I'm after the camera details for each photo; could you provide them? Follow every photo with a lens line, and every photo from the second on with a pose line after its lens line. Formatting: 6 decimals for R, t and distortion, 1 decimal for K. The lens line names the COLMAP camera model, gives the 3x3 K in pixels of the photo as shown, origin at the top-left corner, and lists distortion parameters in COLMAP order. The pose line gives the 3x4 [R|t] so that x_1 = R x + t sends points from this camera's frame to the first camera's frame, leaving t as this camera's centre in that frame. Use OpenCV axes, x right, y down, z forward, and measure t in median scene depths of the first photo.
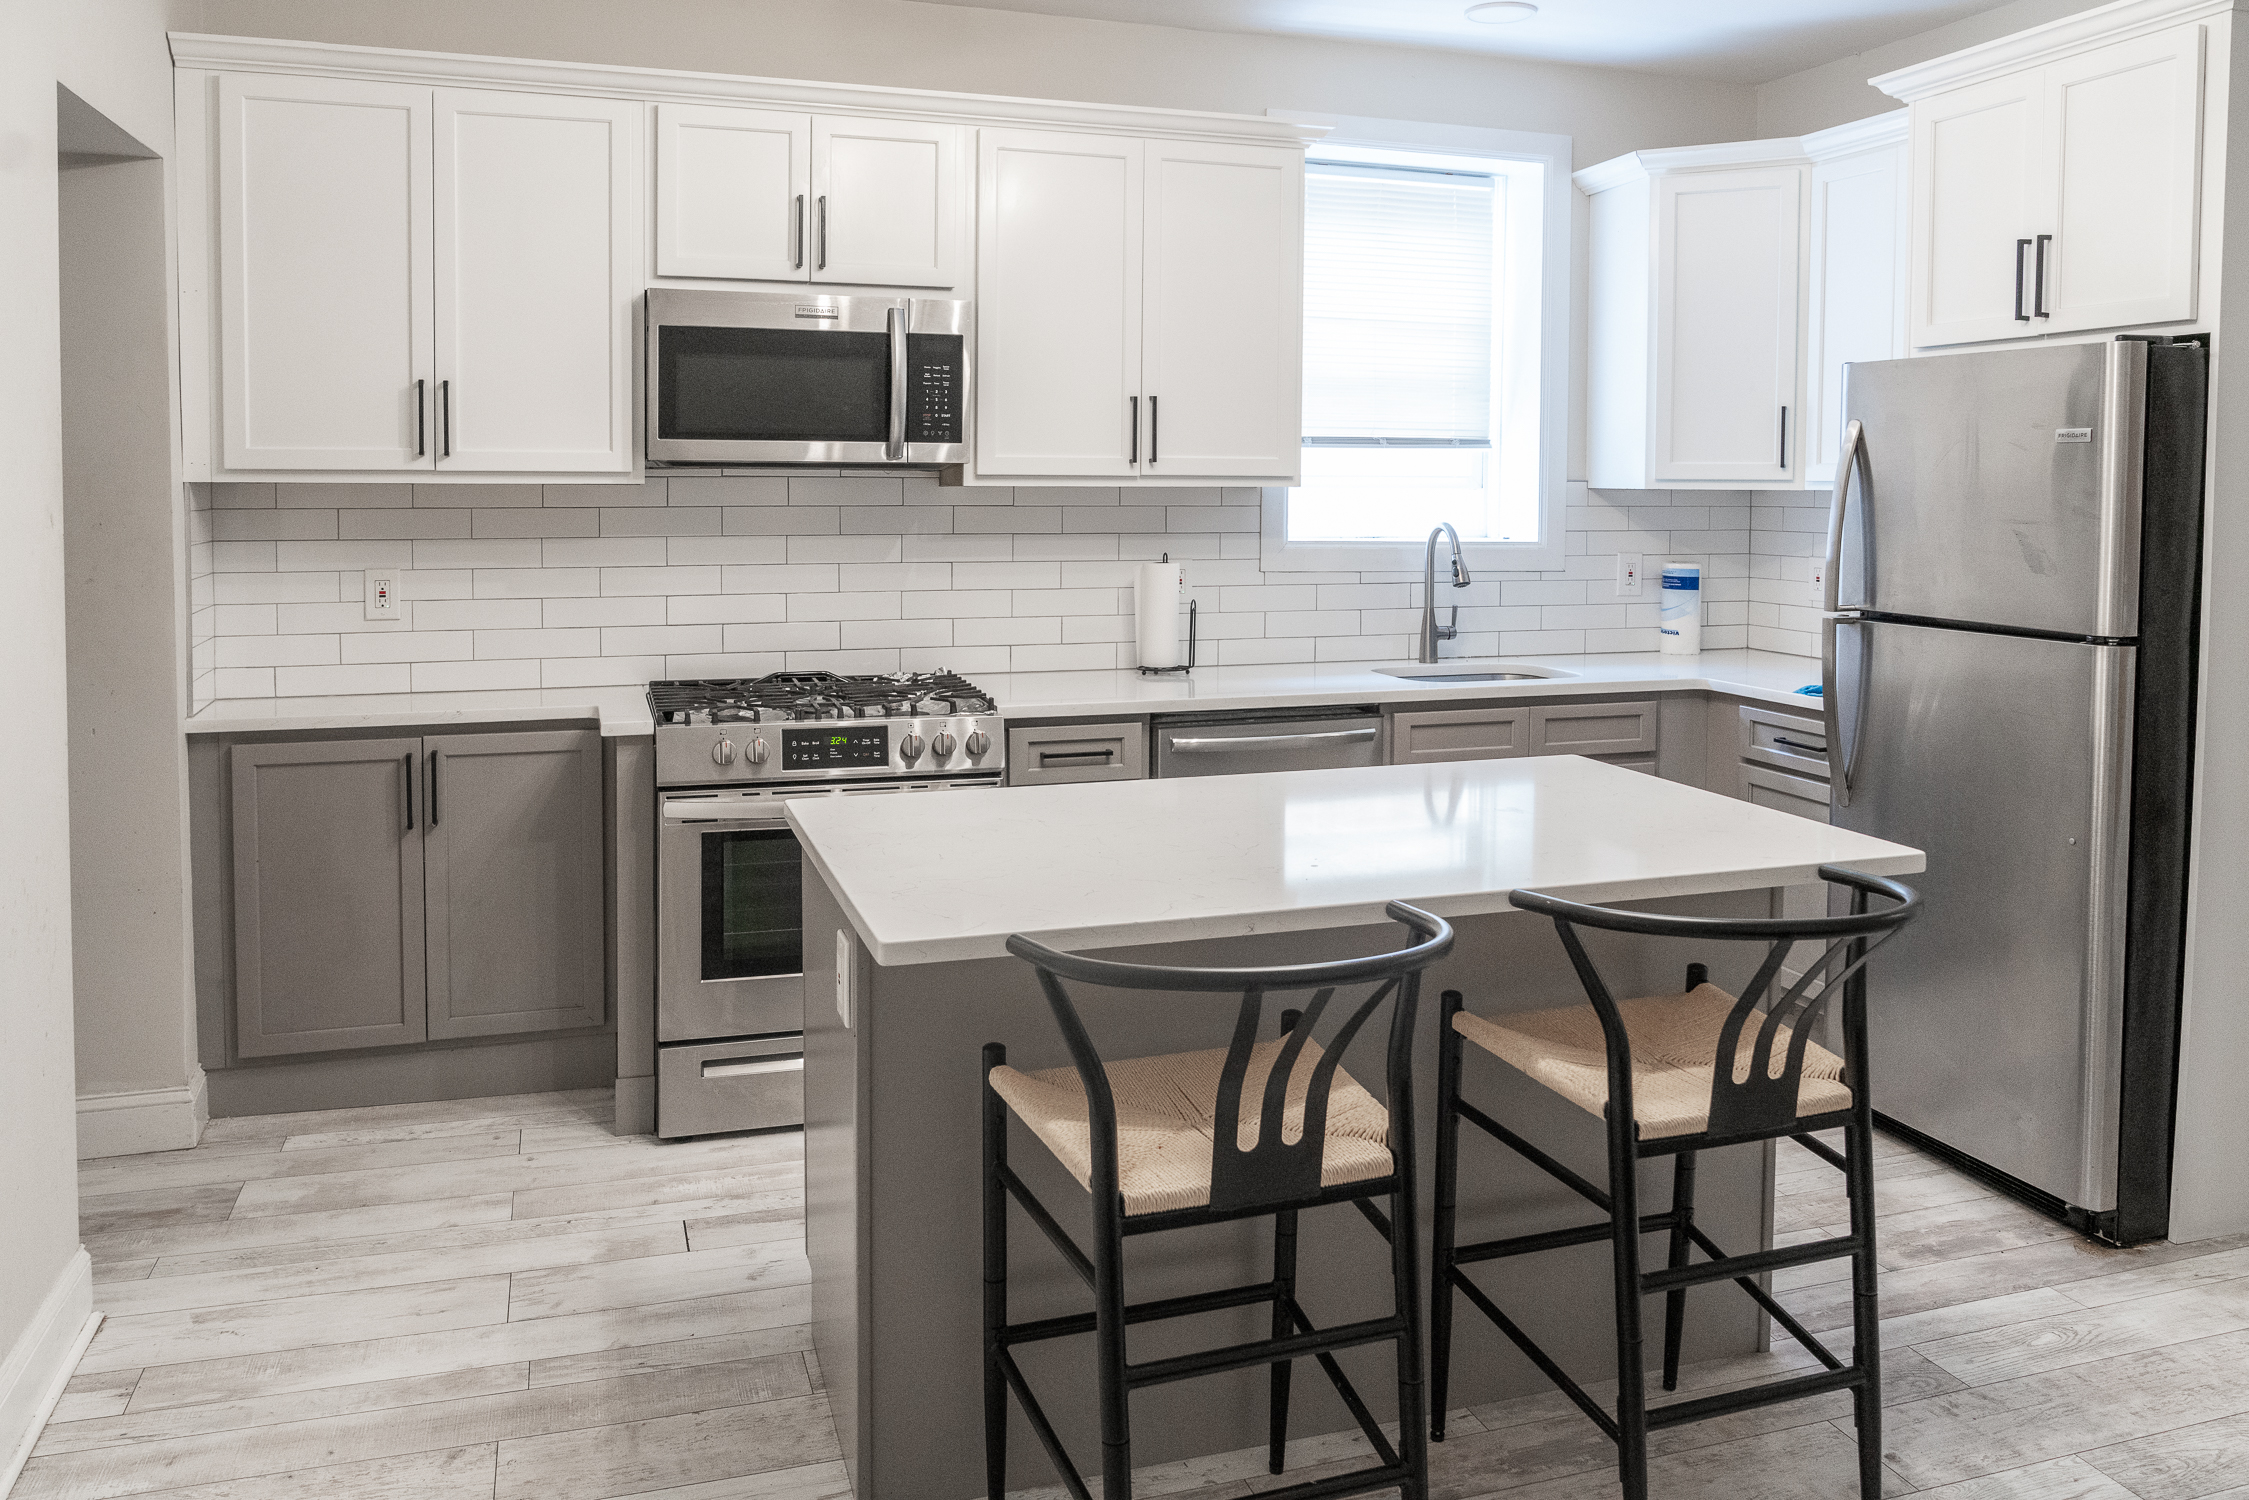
lens RADIAL K [[1631.2, 0, 1116.5], [0, 1631.2, 561.3], [0, 0, 1]] dist [0.013085, 0.001978]
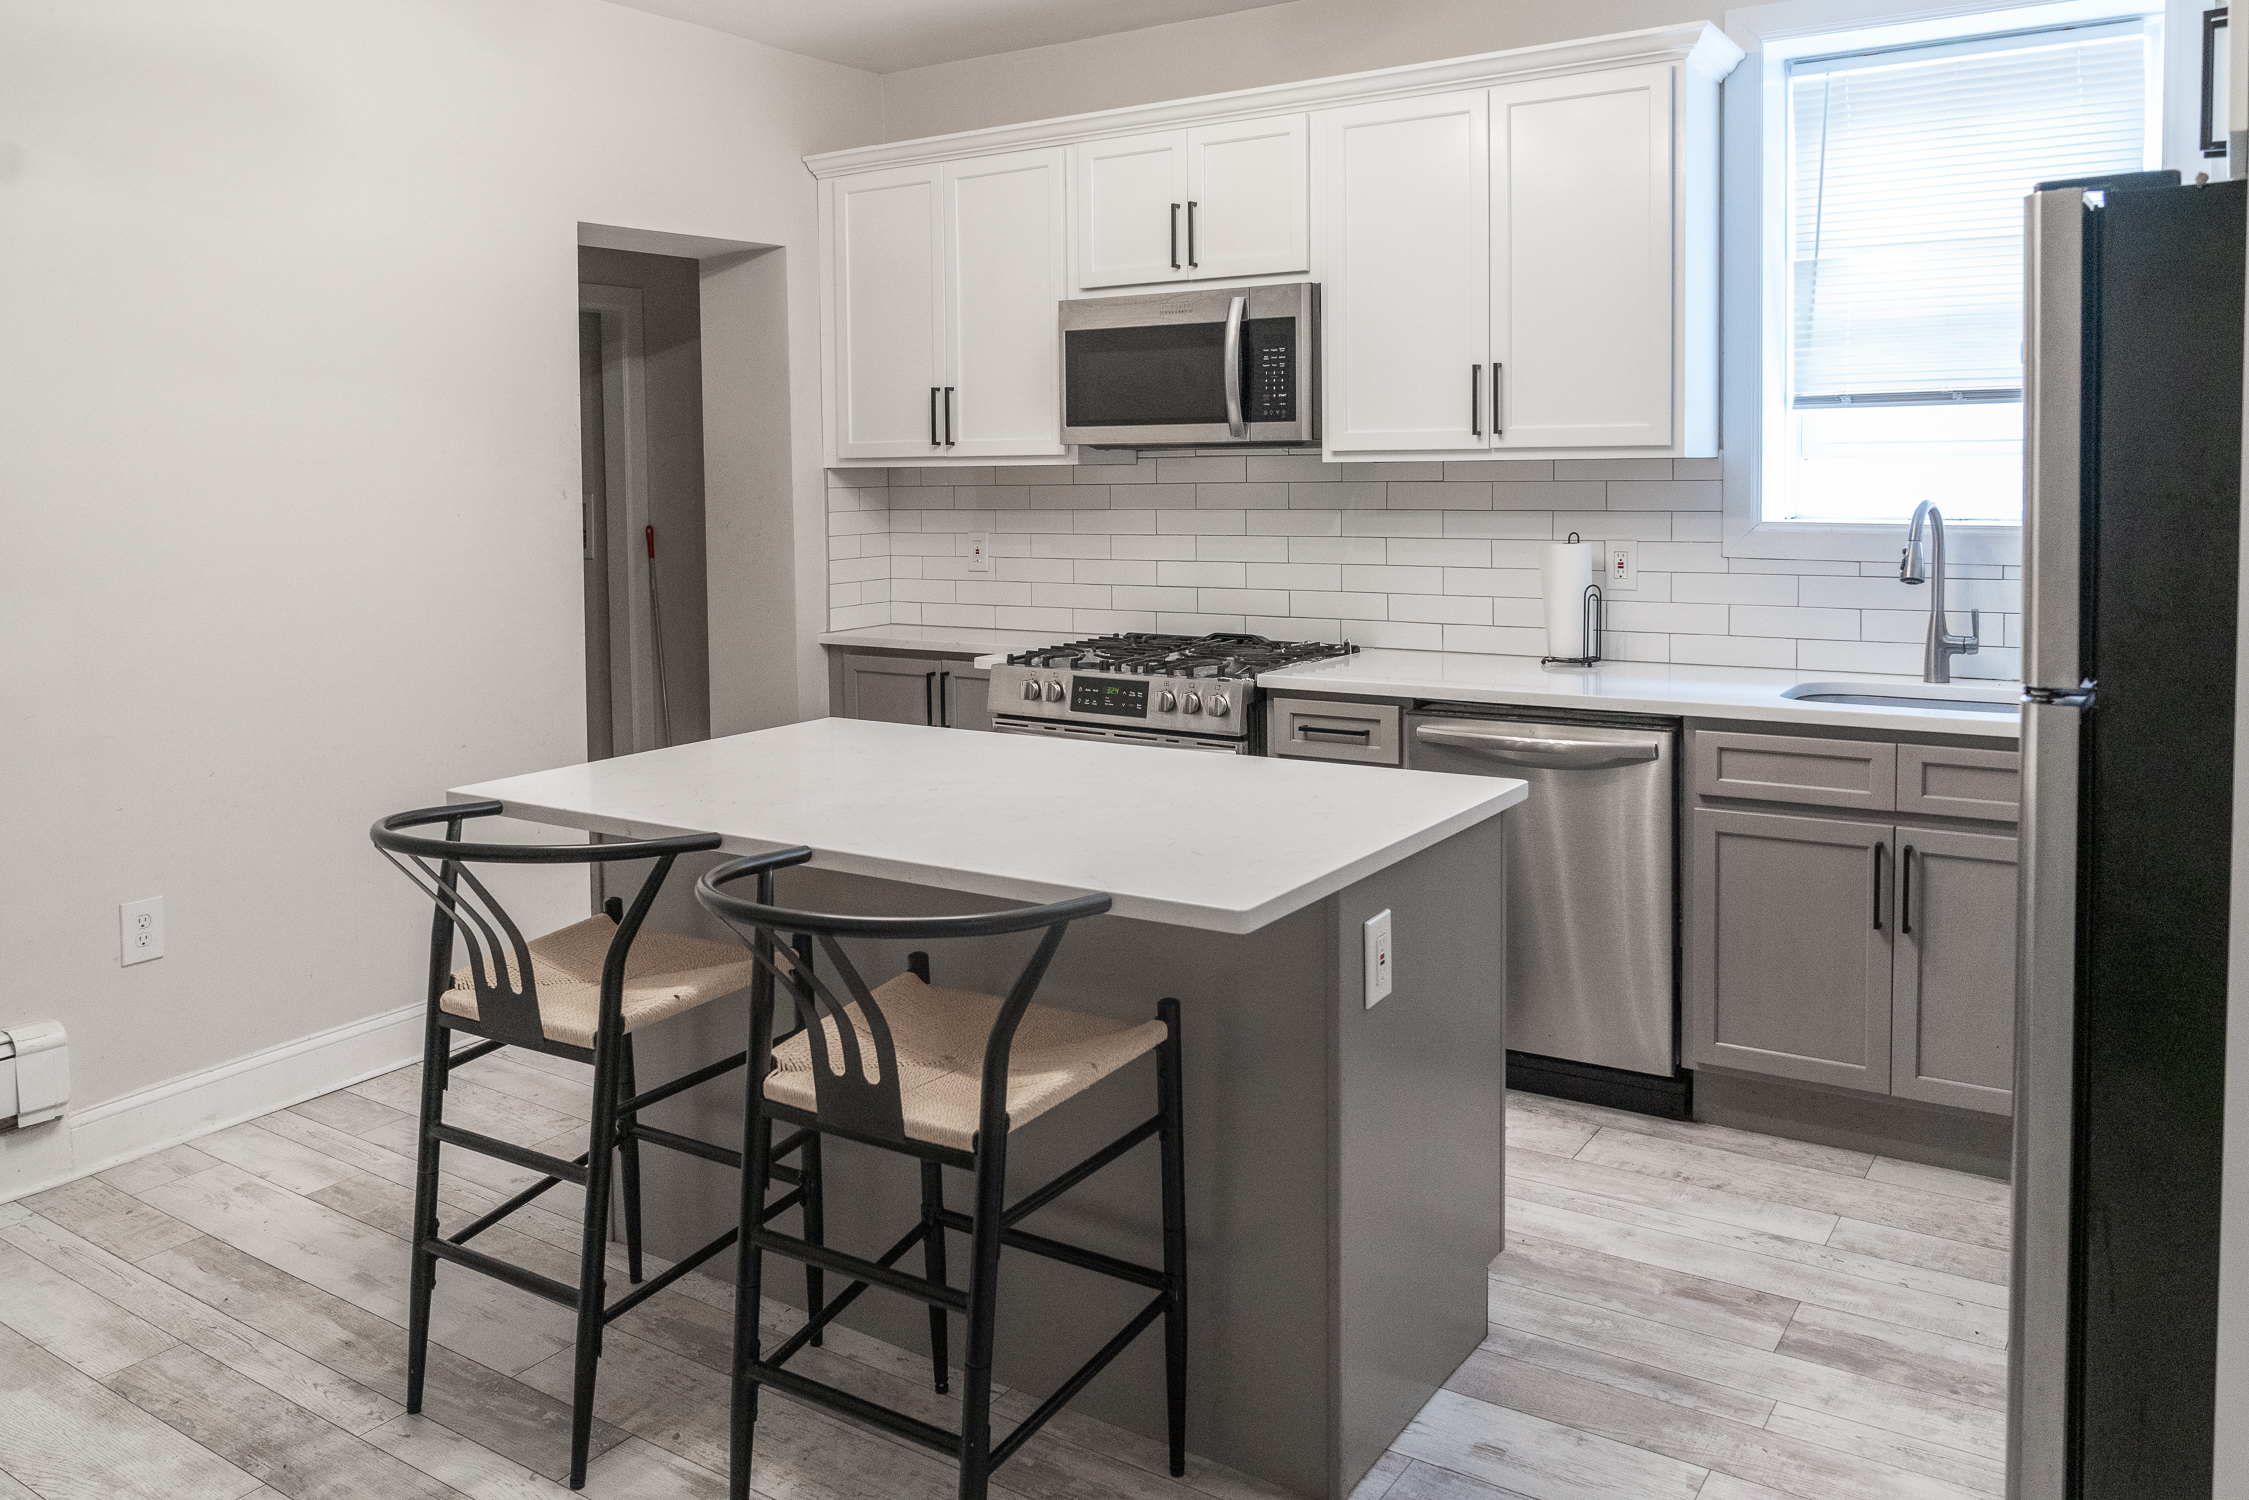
lens RADIAL K [[1693.9, 0, 1128.8], [0, 1693.9, 546.3], [0, 0, 1]] dist [-0.010162, -0.002251]
pose [[0.640644, 0.025647, -0.767410, 0.667372], [-0.021252, 0.999651, 0.015667, -0.007843], [0.767544, 0.006272, 0.640965, 0.232940]]
